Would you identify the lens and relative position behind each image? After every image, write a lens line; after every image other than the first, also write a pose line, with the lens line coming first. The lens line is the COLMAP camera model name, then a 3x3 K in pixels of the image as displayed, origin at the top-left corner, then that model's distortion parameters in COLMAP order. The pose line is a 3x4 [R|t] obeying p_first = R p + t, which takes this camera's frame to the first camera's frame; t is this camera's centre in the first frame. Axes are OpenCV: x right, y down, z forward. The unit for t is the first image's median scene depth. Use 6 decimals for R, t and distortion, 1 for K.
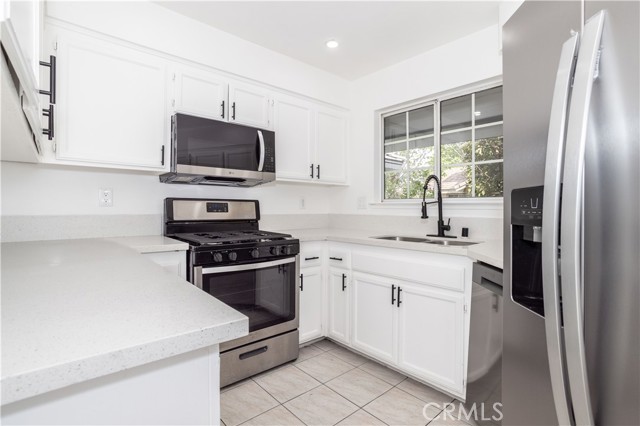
lens RADIAL K [[312.7, 0, 322.1], [0, 312.7, 210.2], [0, 0, 1]] dist [-0.060204, 0.030758]
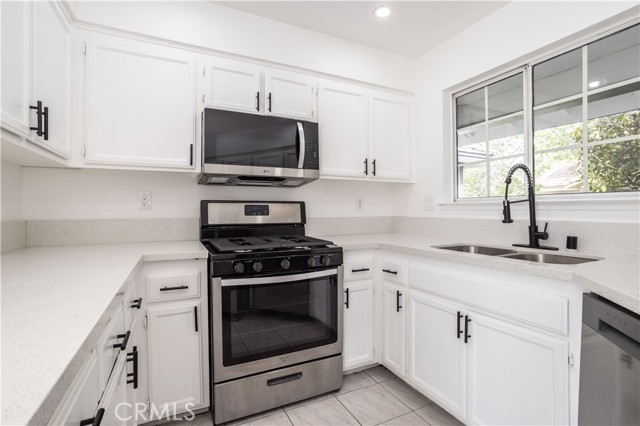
lens RADIAL K [[312.7, 0, 322.1], [0, 312.7, 210.2], [0, 0, 1]] dist [-0.060204, 0.030758]
pose [[0.964349, -0.007615, -0.264525, 0.093267], [0.006048, 0.999959, -0.006740, -0.001381], [0.264566, 0.004900, 0.964355, 0.170383]]
